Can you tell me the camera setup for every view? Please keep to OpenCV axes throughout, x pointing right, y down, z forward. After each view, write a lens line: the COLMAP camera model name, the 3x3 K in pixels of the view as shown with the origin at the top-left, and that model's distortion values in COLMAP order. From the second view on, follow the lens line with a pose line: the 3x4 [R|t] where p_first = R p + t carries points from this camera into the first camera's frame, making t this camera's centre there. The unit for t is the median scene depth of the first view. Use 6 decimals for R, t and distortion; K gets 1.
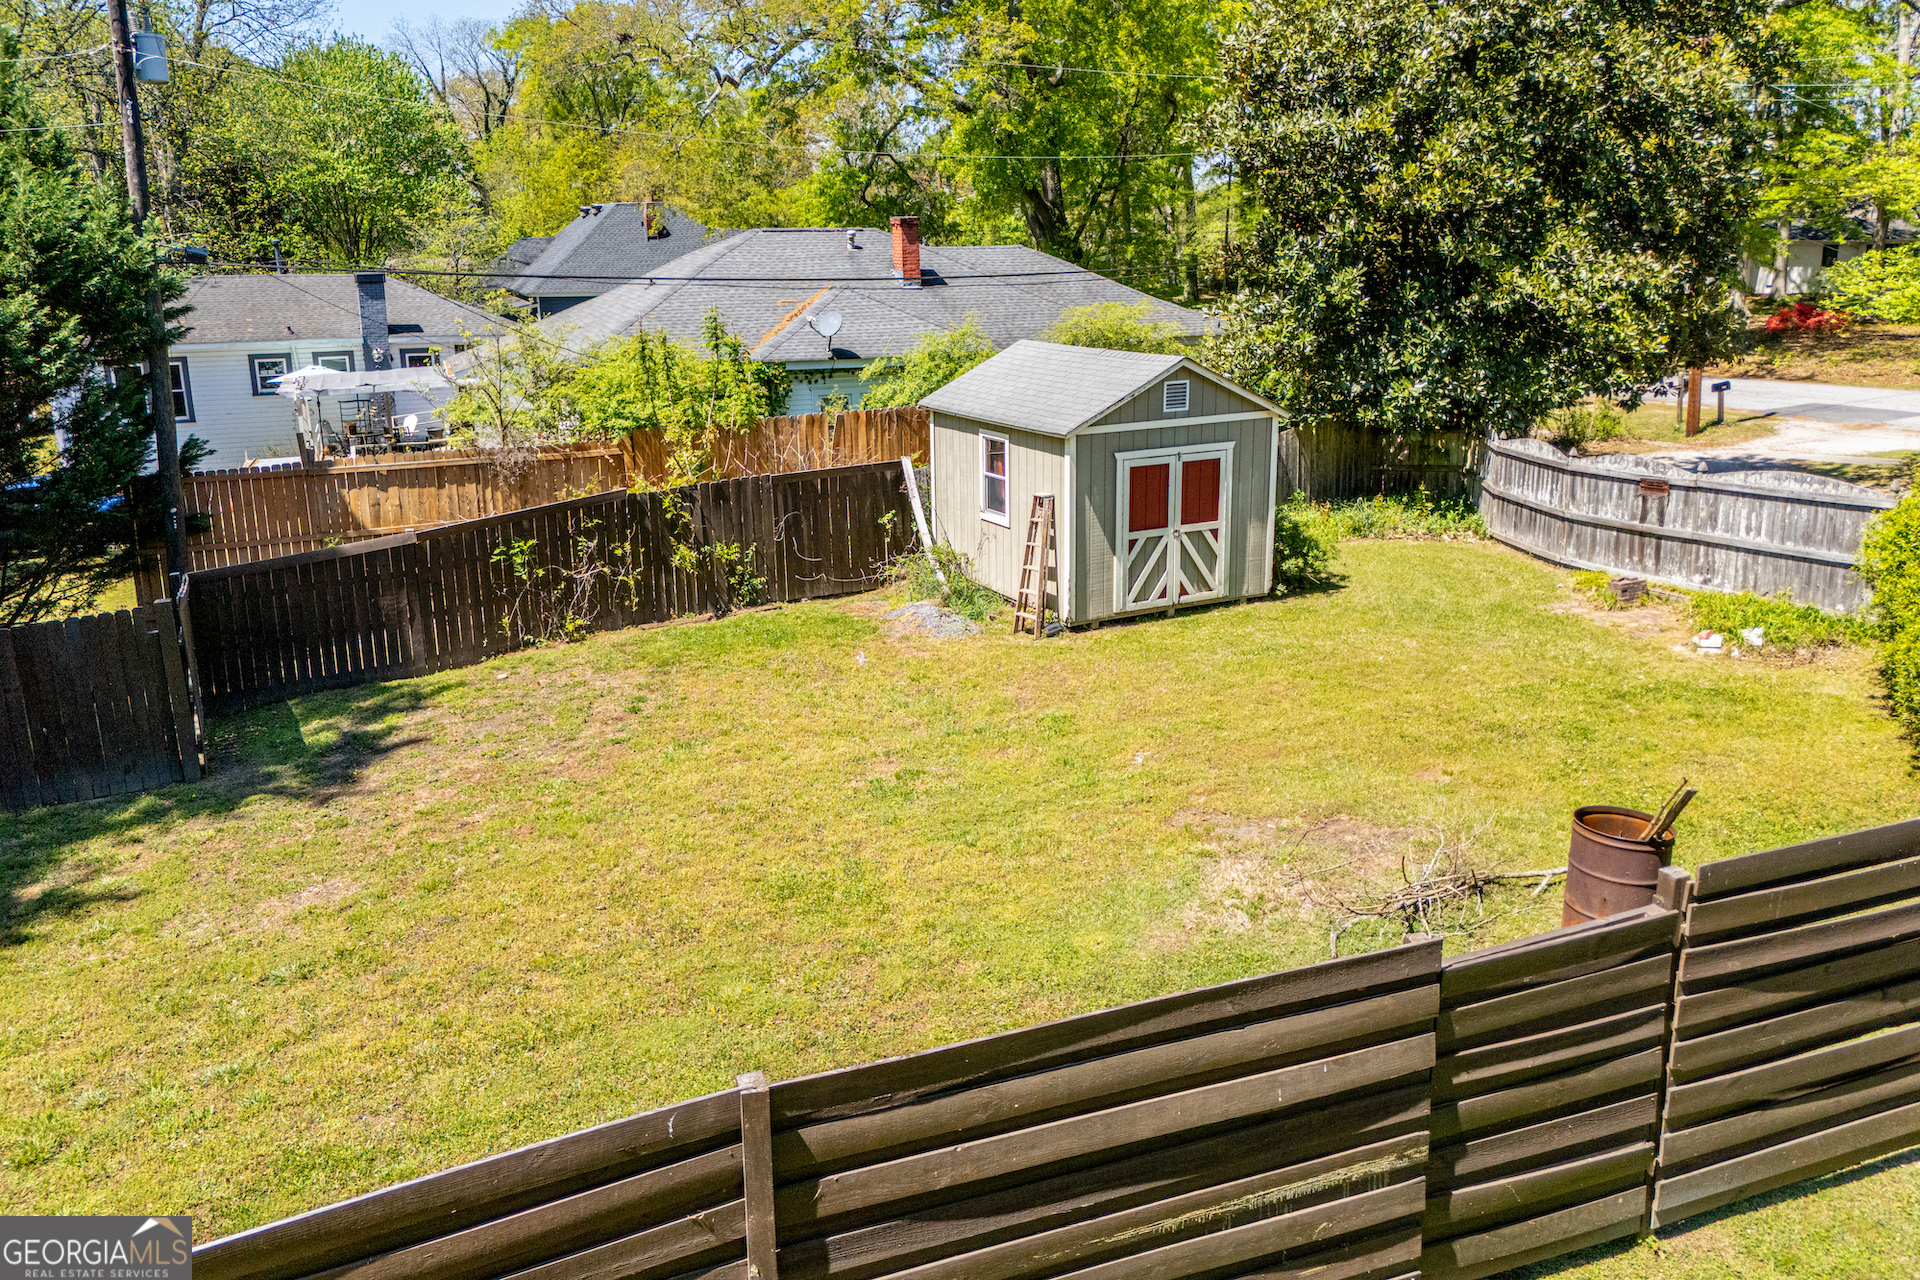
lens RADIAL K [[1402.4, 0, 967.8], [0, 1402.4, 540.2], [0, 0, 1]] dist [0.063726, -0.051575]
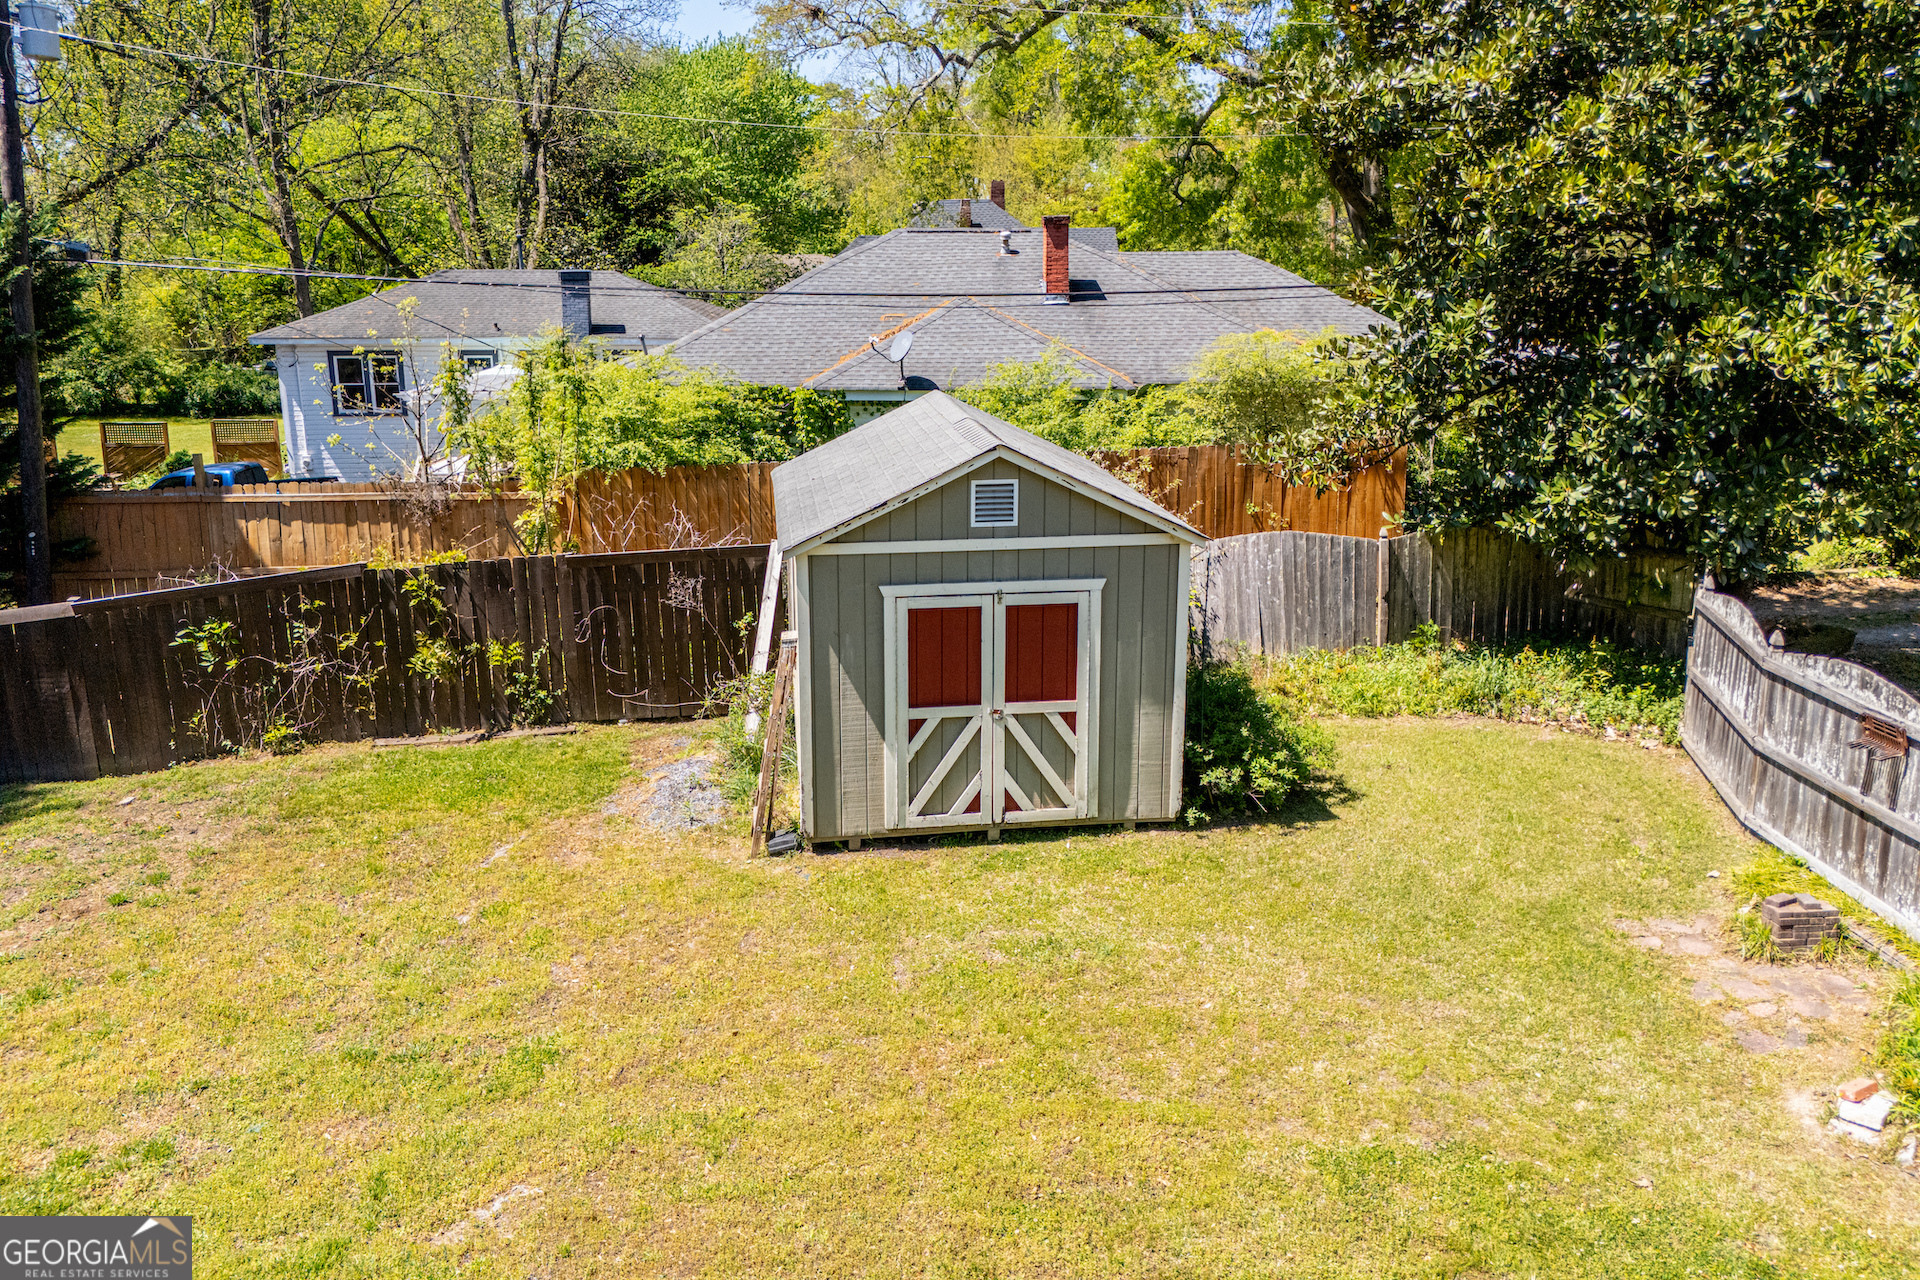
lens RADIAL K [[1402.4, 0, 967.8], [0, 1402.4, 540.2], [0, 0, 1]] dist [0.063726, -0.051575]
pose [[0.943494, 0.082852, -0.320867, 0.318440], [-0.082217, 0.996493, 0.015552, -0.088552], [0.321030, 0.011707, 0.946997, 0.373687]]
